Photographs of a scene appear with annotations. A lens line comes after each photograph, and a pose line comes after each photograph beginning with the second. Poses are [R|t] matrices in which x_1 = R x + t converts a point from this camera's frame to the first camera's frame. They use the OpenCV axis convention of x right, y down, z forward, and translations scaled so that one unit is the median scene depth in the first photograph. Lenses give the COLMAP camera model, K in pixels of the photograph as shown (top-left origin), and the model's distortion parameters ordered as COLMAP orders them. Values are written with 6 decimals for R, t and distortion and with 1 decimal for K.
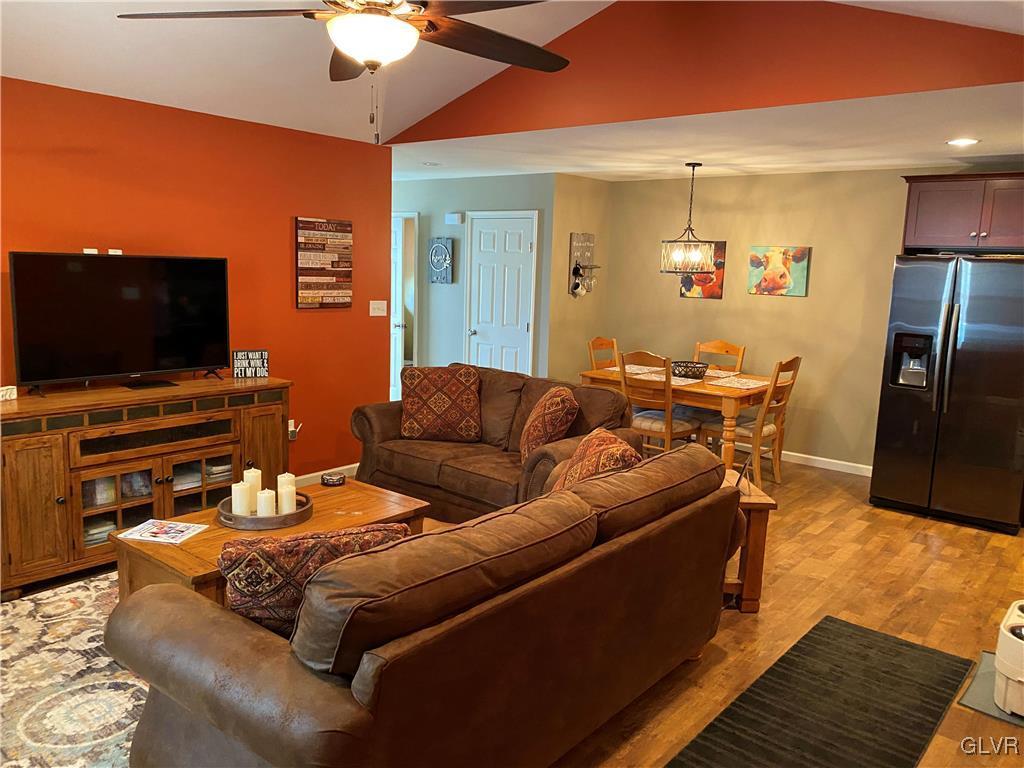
lens RADIAL K [[776.6, 0, 526.2], [0, 776.6, 383.7], [0, 0, 1]] dist [0.096062, -0.162316]
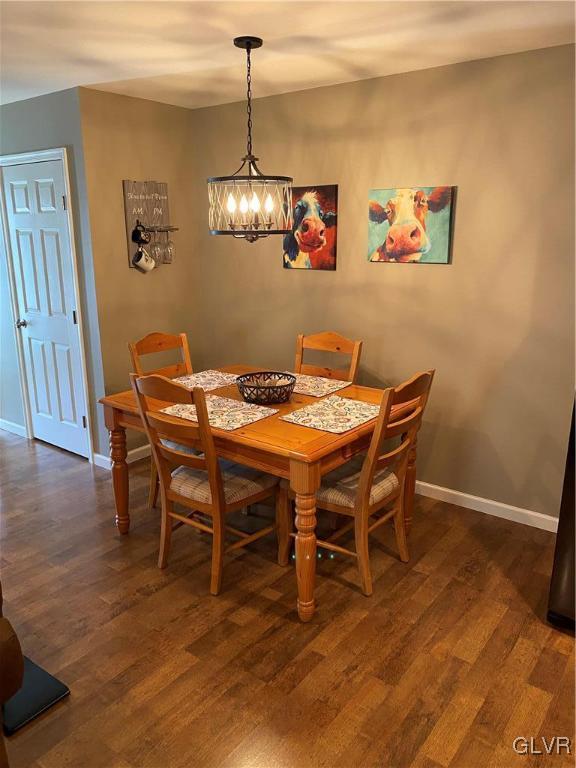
lens RADIAL K [[582.4, 0, 288.0], [0, 582.4, 384.0], [0, 0, 1]] dist [0.096062, -0.162316]
pose [[0.998889, -0.042063, 0.021268, 0.200687], [0.039655, 0.993871, 0.103189, -0.064922], [-0.025478, -0.102231, 0.994434, 0.485395]]
